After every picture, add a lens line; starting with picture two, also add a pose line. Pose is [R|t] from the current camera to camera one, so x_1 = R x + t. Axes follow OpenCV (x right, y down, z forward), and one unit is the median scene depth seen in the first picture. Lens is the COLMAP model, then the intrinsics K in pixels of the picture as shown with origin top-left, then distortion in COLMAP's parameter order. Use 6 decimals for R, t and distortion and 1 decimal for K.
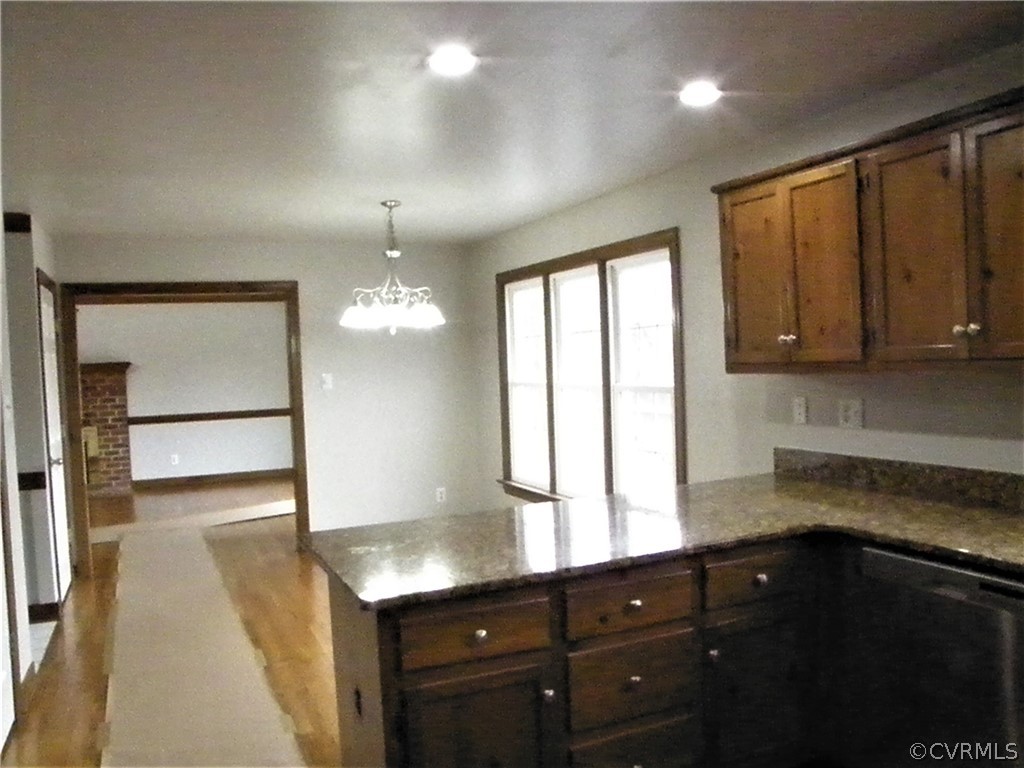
lens RADIAL K [[853.6, 0, 512.0], [0, 853.6, 384.0], [0, 0, 1]] dist [-0.047110, 0.004818]
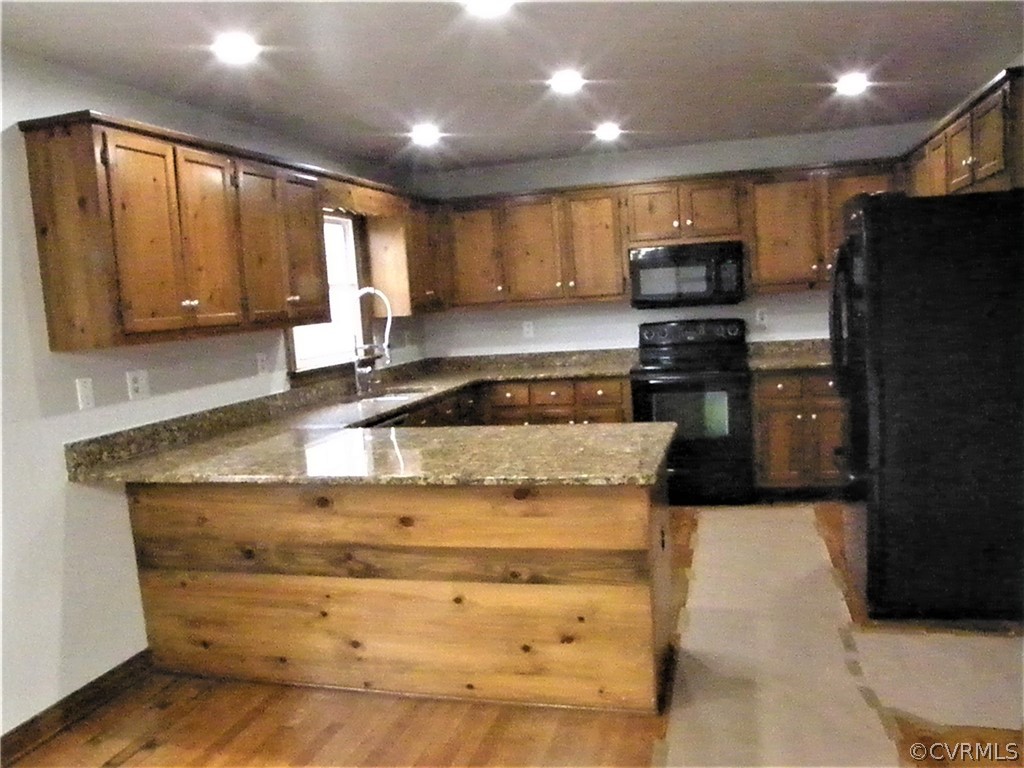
lens RADIAL K [[818.6, 0, 521.1], [0, 818.6, 393.3], [0, 0, 1]] dist [-0.155957, 0.132224]
pose [[-0.770053, 0.017193, 0.637748, -0.605574], [0.116234, 0.986687, 0.113749, -0.010813], [-0.627302, 0.161721, -0.761800, 1.545512]]
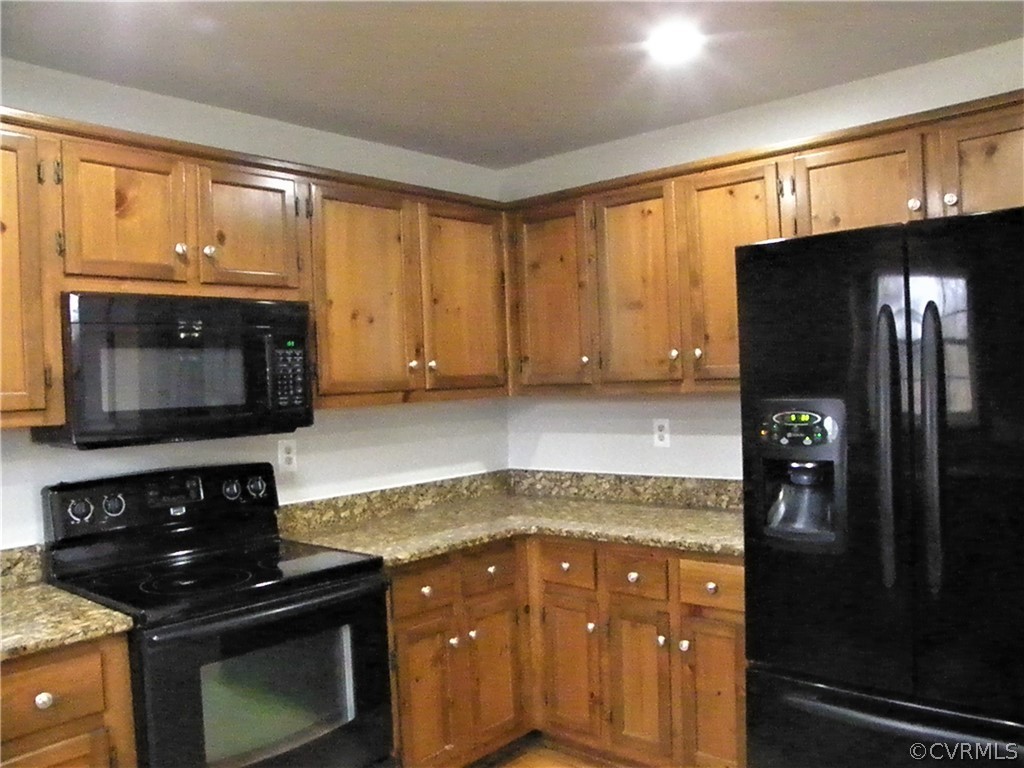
lens RADIAL K [[818.6, 0, 521.1], [0, 818.6, 393.3], [0, 0, 1]] dist [-0.155957, 0.132224]
pose [[-0.903582, 0.086628, -0.419566, 0.255960], [0.068805, 0.995974, 0.057459, -0.020062], [0.422855, 0.023050, -0.905904, 0.780562]]
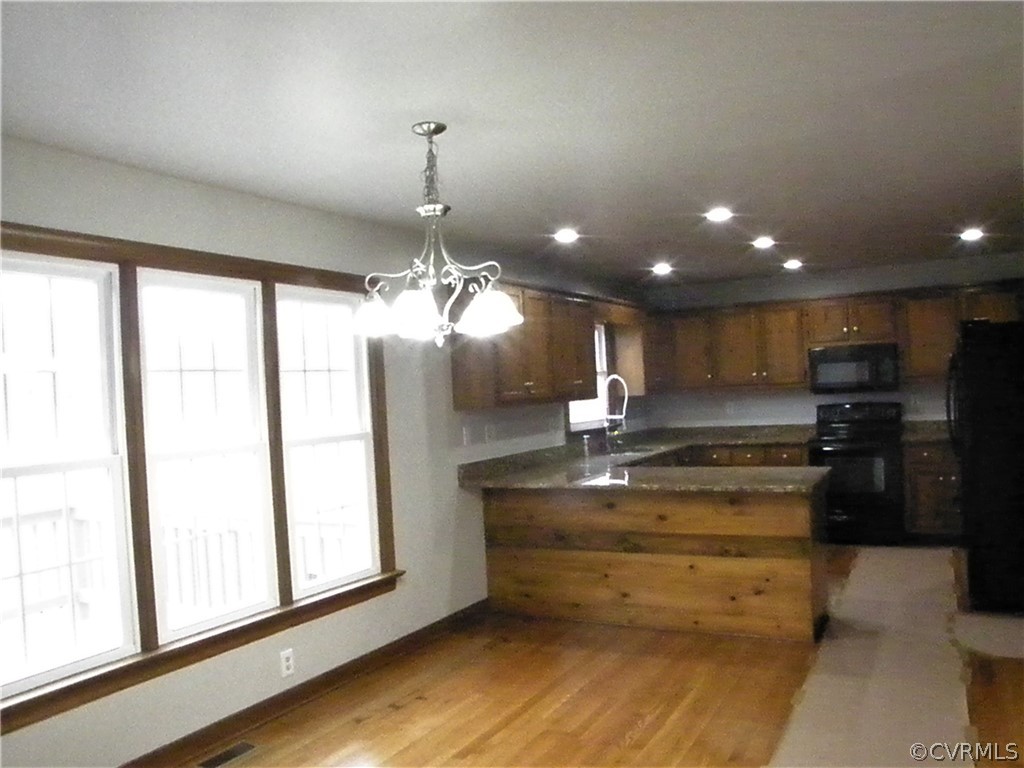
lens RADIAL K [[818.6, 0, 521.1], [0, 818.6, 393.3], [0, 0, 1]] dist [-0.155957, 0.132224]
pose [[-0.608345, 0.065295, 0.790982, -0.971736], [0.096711, 0.995282, -0.007780, -0.025720], [-0.787759, 0.071764, -0.611790, 2.064337]]
